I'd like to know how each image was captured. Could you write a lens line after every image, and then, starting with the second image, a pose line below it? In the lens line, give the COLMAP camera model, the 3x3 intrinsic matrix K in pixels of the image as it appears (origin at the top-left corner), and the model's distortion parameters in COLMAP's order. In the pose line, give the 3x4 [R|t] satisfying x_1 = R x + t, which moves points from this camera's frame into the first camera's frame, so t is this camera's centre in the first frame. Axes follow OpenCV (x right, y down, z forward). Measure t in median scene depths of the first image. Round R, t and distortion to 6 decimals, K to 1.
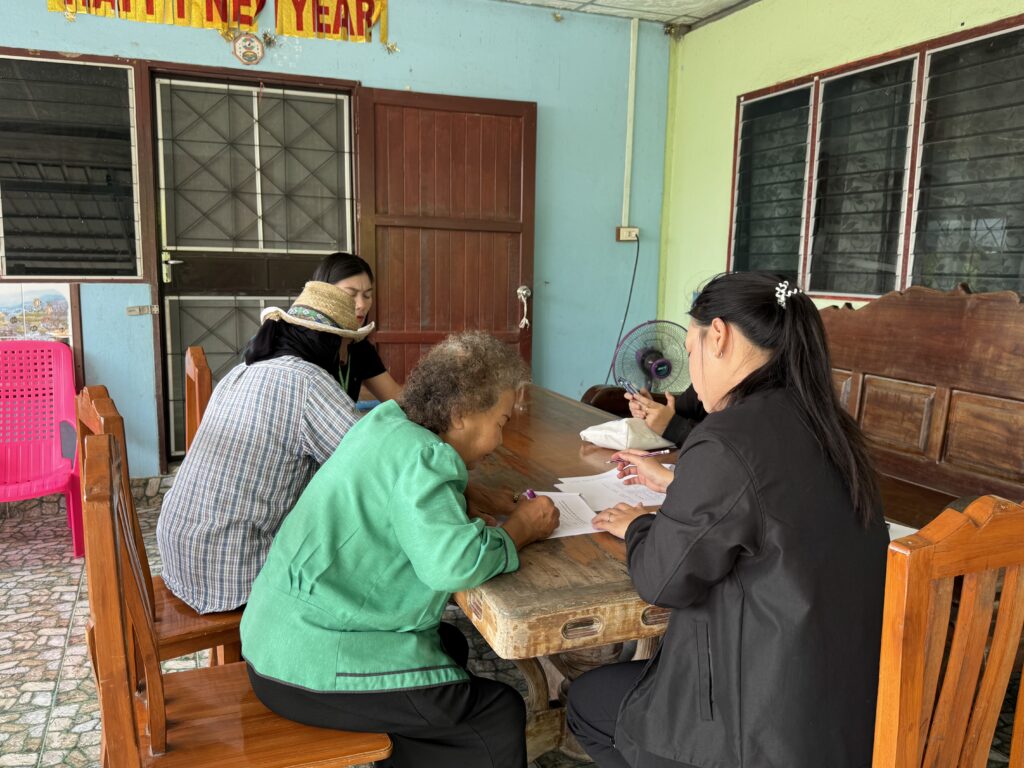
lens RADIAL K [[862.7, 0, 512.0], [0, 862.7, 384.0], [0, 0, 1]] dist [0.074836, -0.110231]
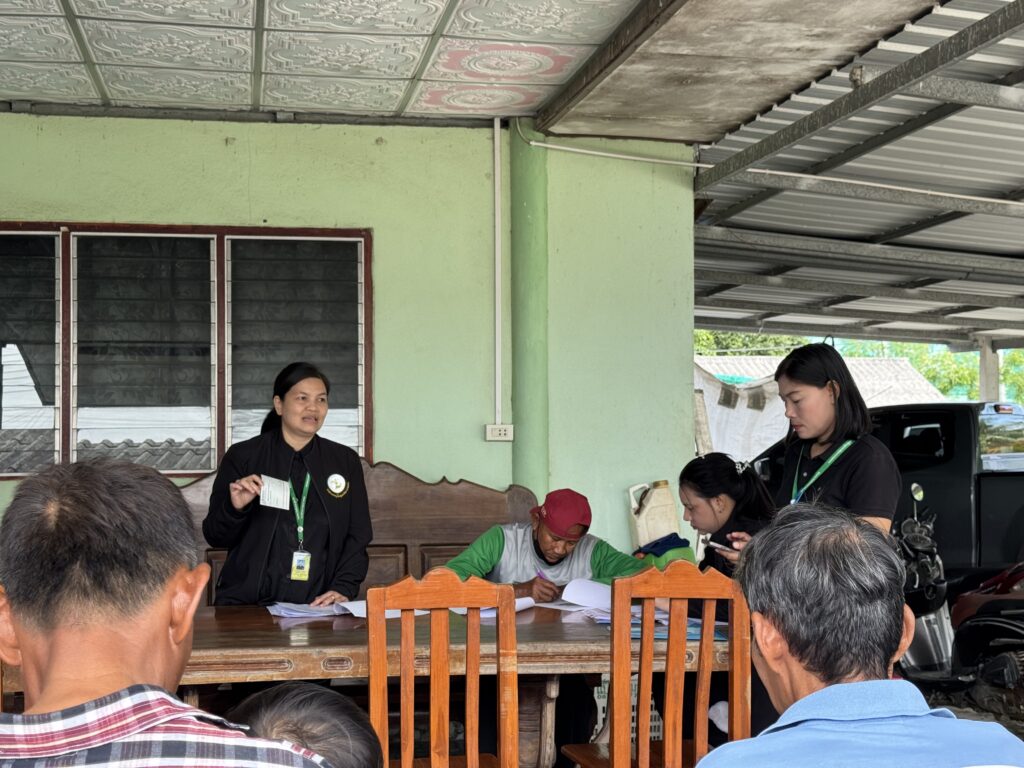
lens RADIAL K [[1378.2, 0, 514.7], [0, 1378.2, 405.0], [0, 0, 1]] dist [0.113140, -0.045383]
pose [[0.173298, -0.006493, 0.984848, -0.926379], [0.147108, 0.988931, -0.019366, -0.083940], [-0.973821, 0.148235, 0.172334, 0.348506]]
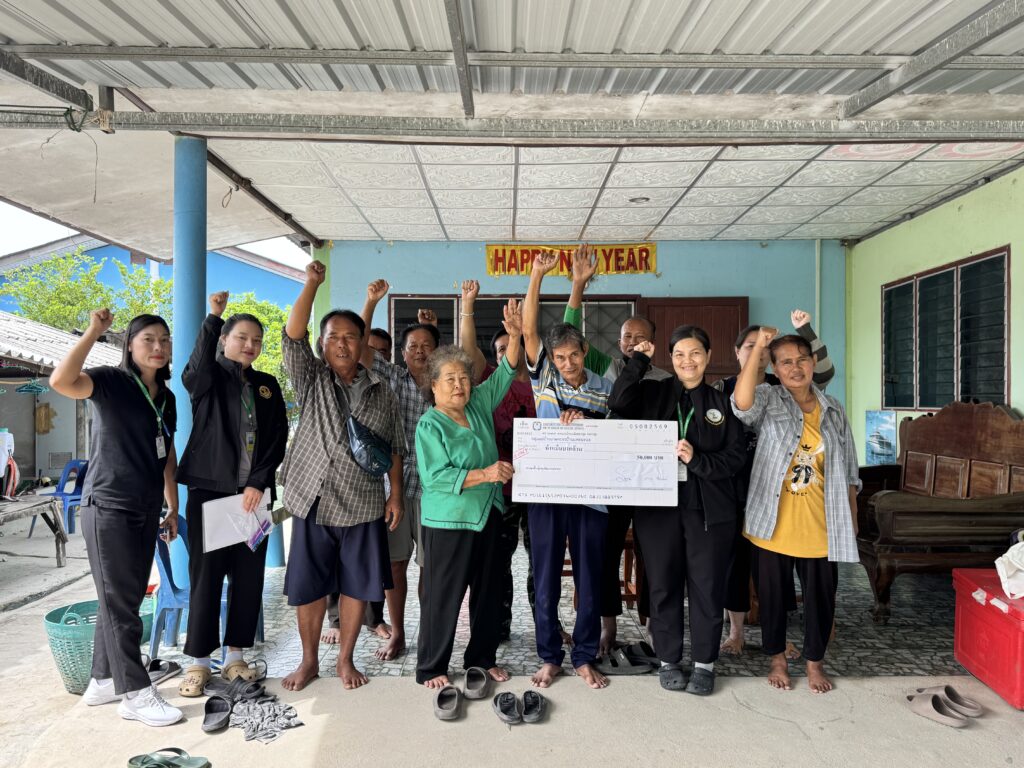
lens RADIAL K [[862.7, 0, 512.0], [0, 862.7, 384.0], [0, 0, 1]] dist [0.074836, -0.110231]
pose [[0.930814, -0.023840, -0.364715, 0.234730], [-0.035389, 0.987303, -0.154856, 0.124076], [0.363776, 0.157049, 0.918152, -0.732546]]
